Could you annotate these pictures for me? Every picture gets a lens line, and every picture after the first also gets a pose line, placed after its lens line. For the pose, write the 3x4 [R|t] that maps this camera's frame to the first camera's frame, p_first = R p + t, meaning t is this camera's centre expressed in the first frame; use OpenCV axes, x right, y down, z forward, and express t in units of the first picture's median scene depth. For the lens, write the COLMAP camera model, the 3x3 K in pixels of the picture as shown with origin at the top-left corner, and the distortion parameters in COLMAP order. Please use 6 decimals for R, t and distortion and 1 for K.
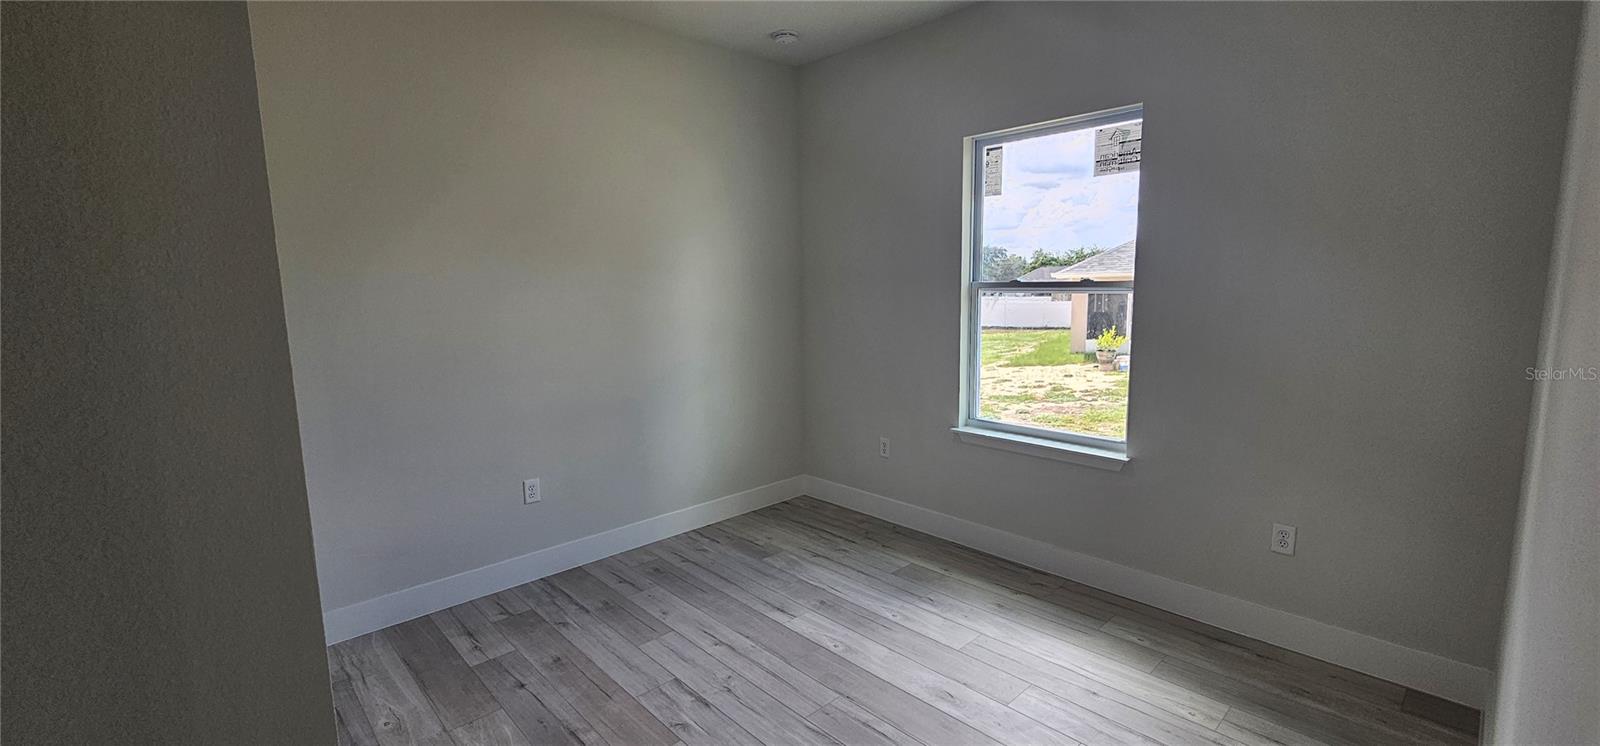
lens RADIAL K [[652.7, 0, 791.3], [0, 652.7, 363.0], [0, 0, 1]] dist [0.003024, -0.001160]
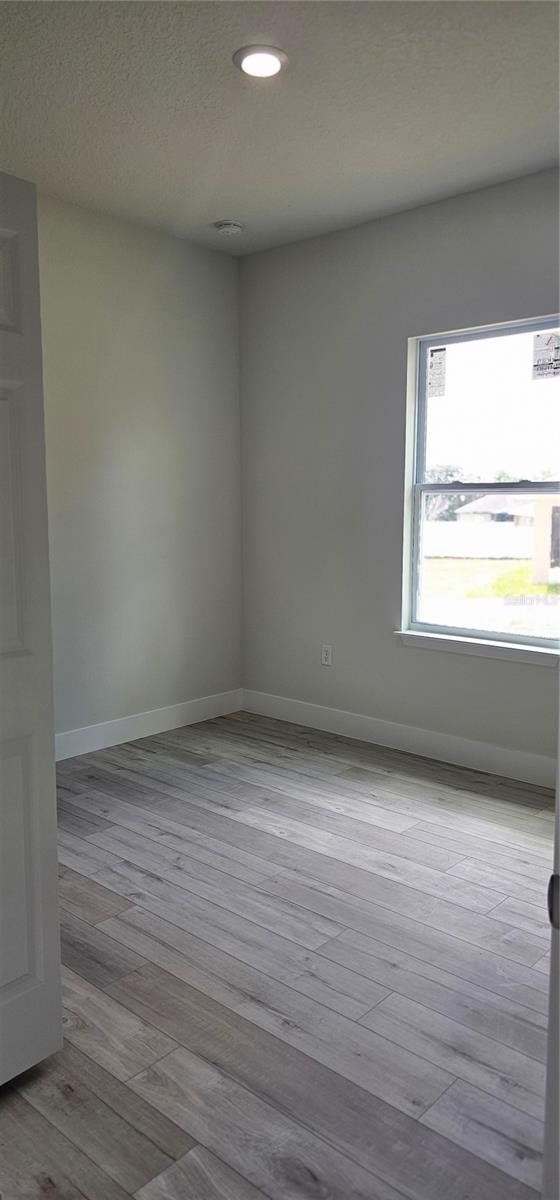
lens RADIAL K [[801.9, 0, 277.9], [0, 801.9, 592.4], [0, 0, 1]] dist [0.075403, -0.075725]
pose [[0.995891, 0.007583, 0.090243, -0.047035], [-0.006222, 0.999863, -0.015349, 0.069633], [-0.090347, 0.014725, 0.995802, -0.225490]]
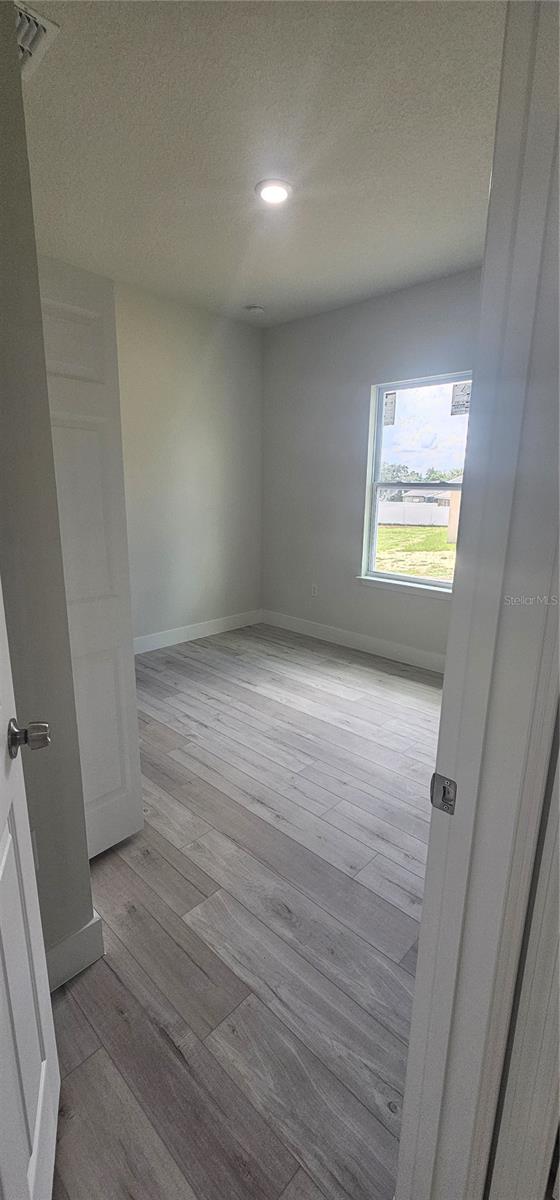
lens RADIAL K [[489.5, 0, 277.5], [0, 489.5, 599.6], [0, 0, 1]] dist [0.003024, -0.001160]
pose [[0.997701, 0.016824, 0.065655, -0.024846], [-0.023304, 0.994792, 0.099228, 0.048726], [-0.063643, -0.100529, 0.992896, -0.189517]]
